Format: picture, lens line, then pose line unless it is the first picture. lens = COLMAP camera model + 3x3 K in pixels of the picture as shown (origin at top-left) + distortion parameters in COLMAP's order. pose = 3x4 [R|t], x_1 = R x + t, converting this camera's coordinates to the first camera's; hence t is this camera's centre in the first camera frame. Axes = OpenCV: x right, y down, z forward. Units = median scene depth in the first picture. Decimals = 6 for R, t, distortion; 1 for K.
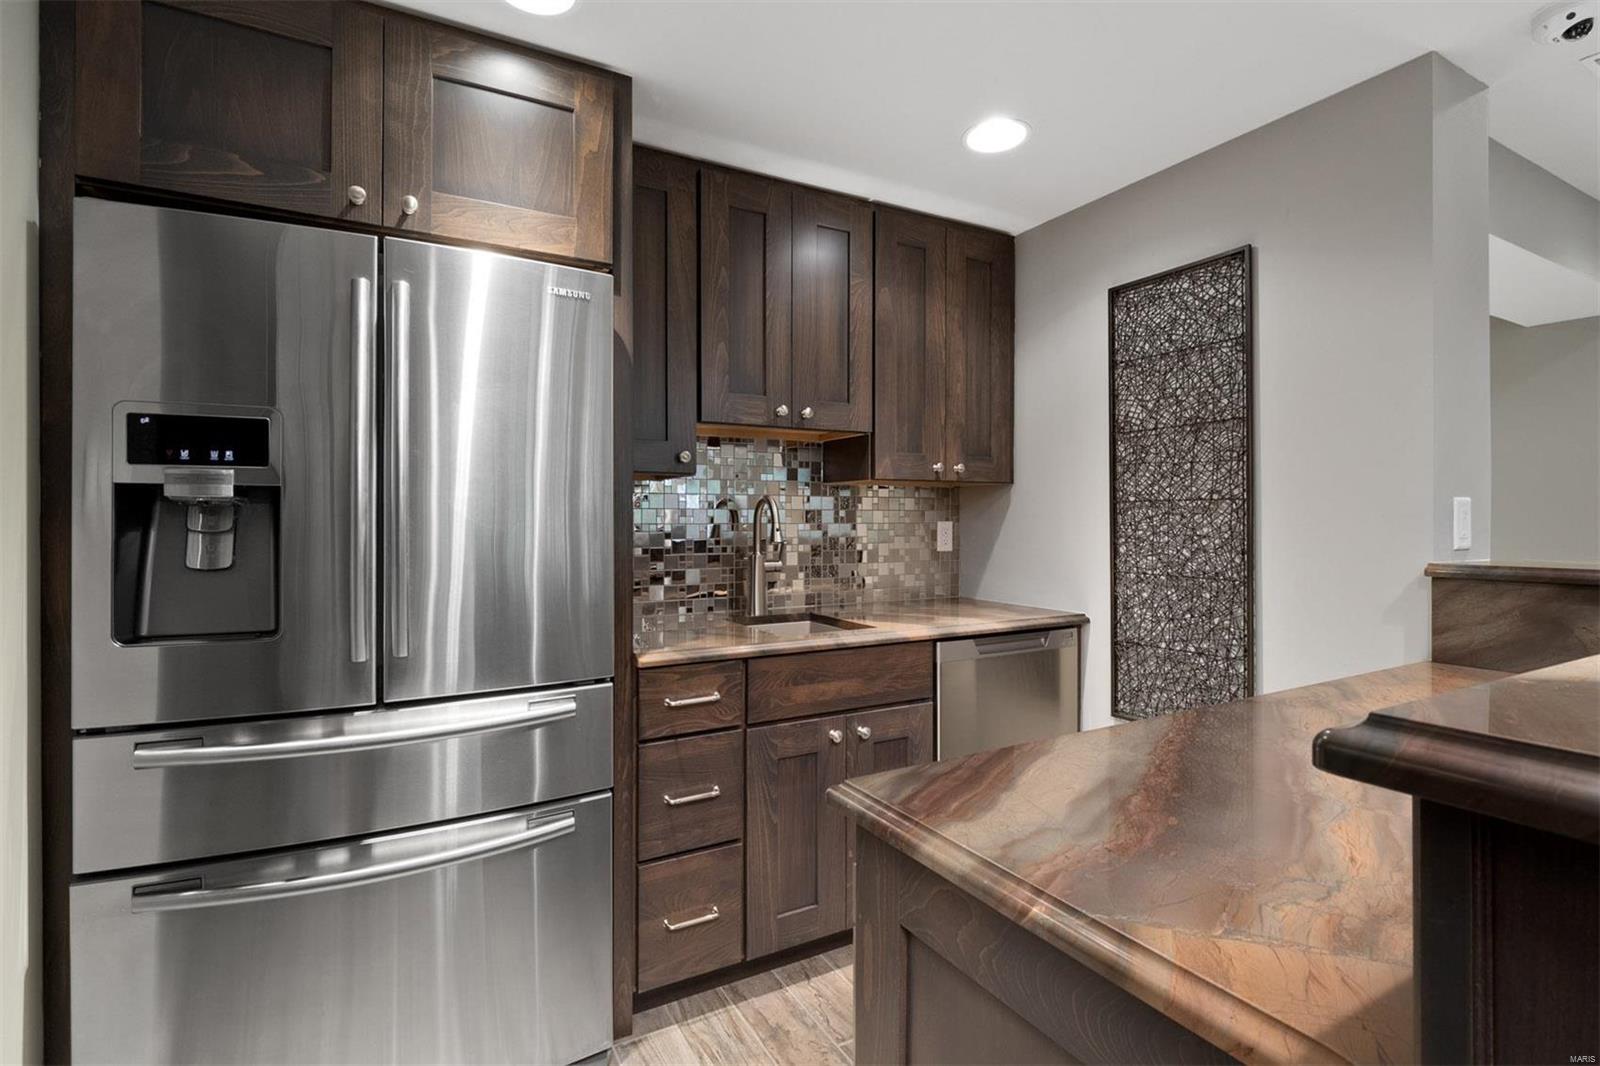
lens RADIAL K [[764.1, 0, 871.5], [0, 764.1, 522.4], [0, 0, 1]] dist [-0.000585, 0.000410]
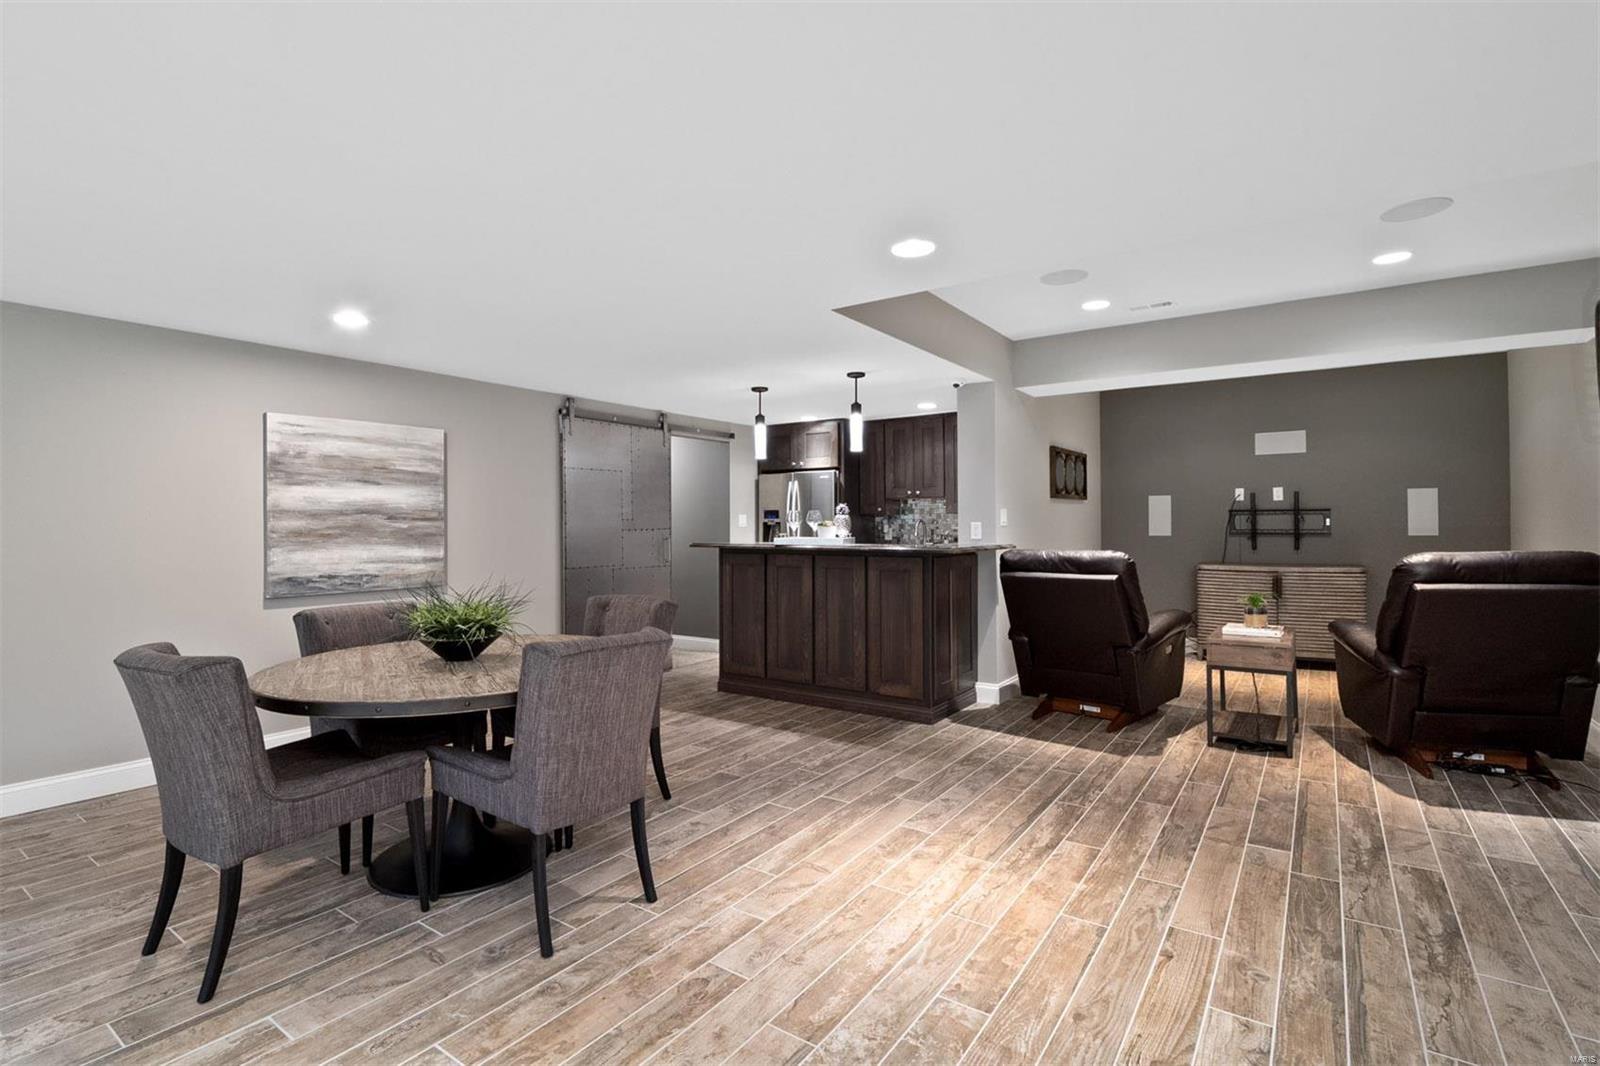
lens RADIAL K [[761.8, 0, 797.8], [0, 761.8, 526.6], [0, 0, 1]] dist [-0.003614, -0.000750]
pose [[0.458477, -0.001881, -0.888704, 3.750387], [-0.000905, 0.999996, -0.002583, -0.002219], [0.888706, 0.001989, 0.458474, -1.261706]]
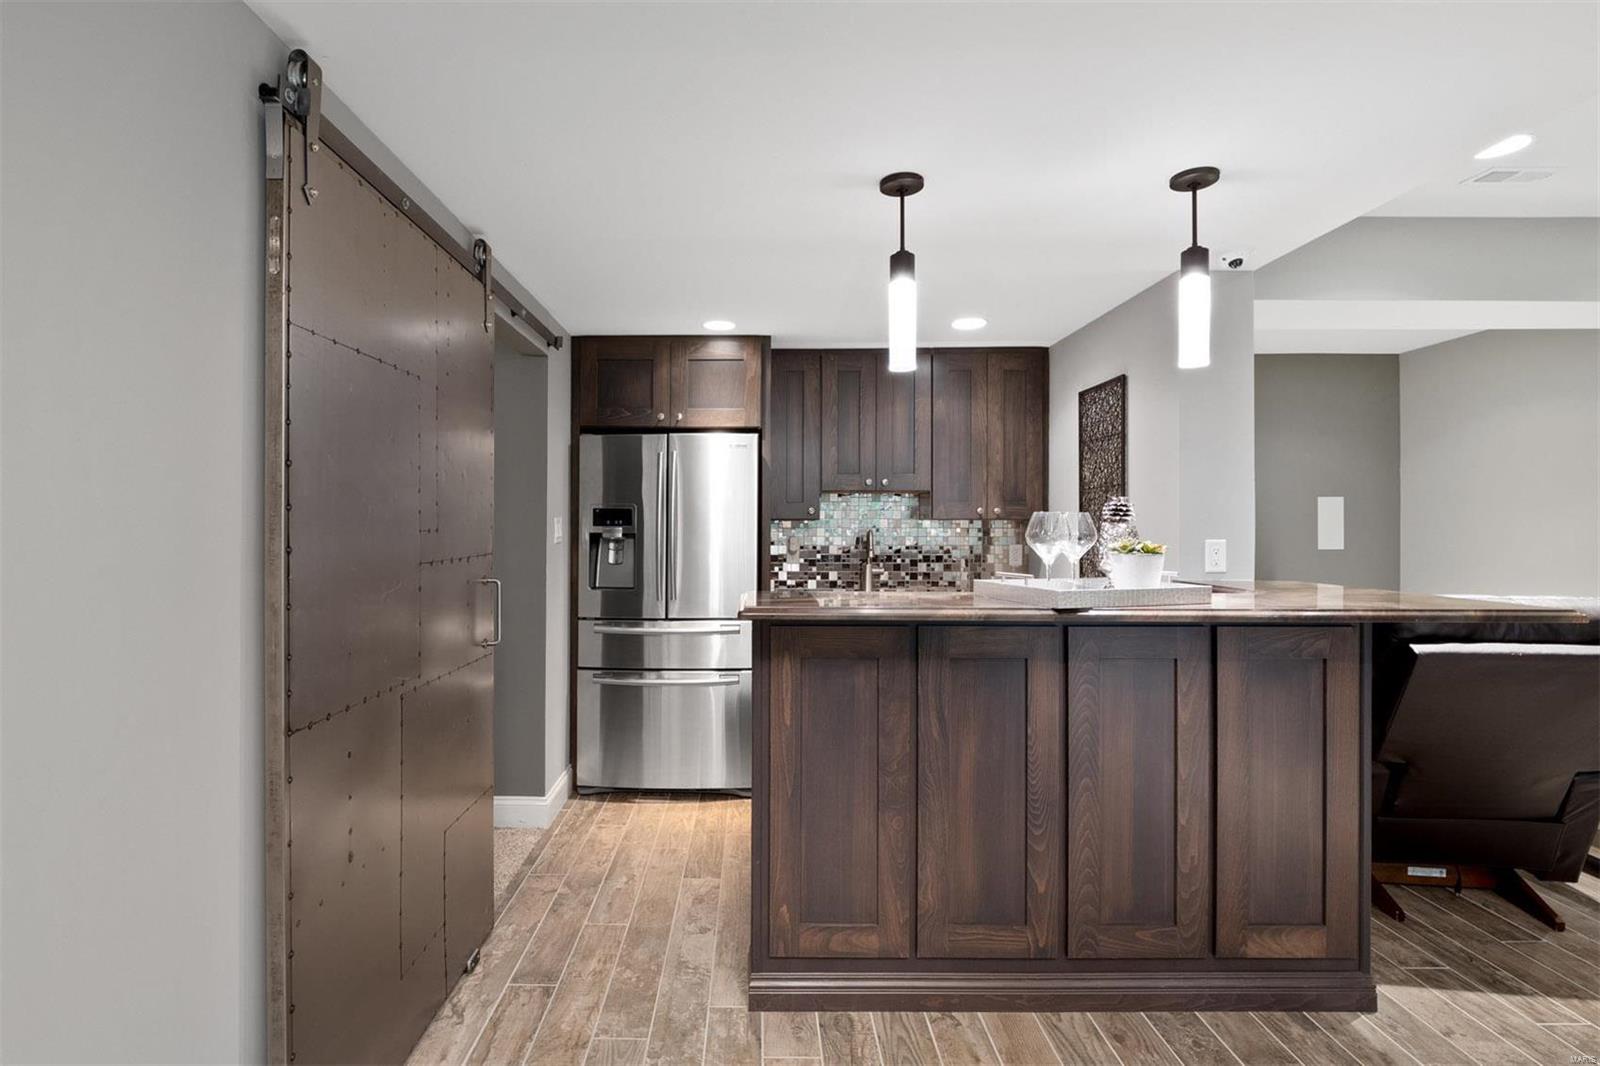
lens RADIAL K [[825.9, 0, 797.9], [0, 825.9, 519.8], [0, 0, 1]] dist [-0.004305, -0.001163]
pose [[0.873210, -0.003666, -0.487330, 1.029715], [-0.002922, 0.999914, -0.012757, -0.053481], [0.487335, 0.012563, 0.873125, -1.135719]]
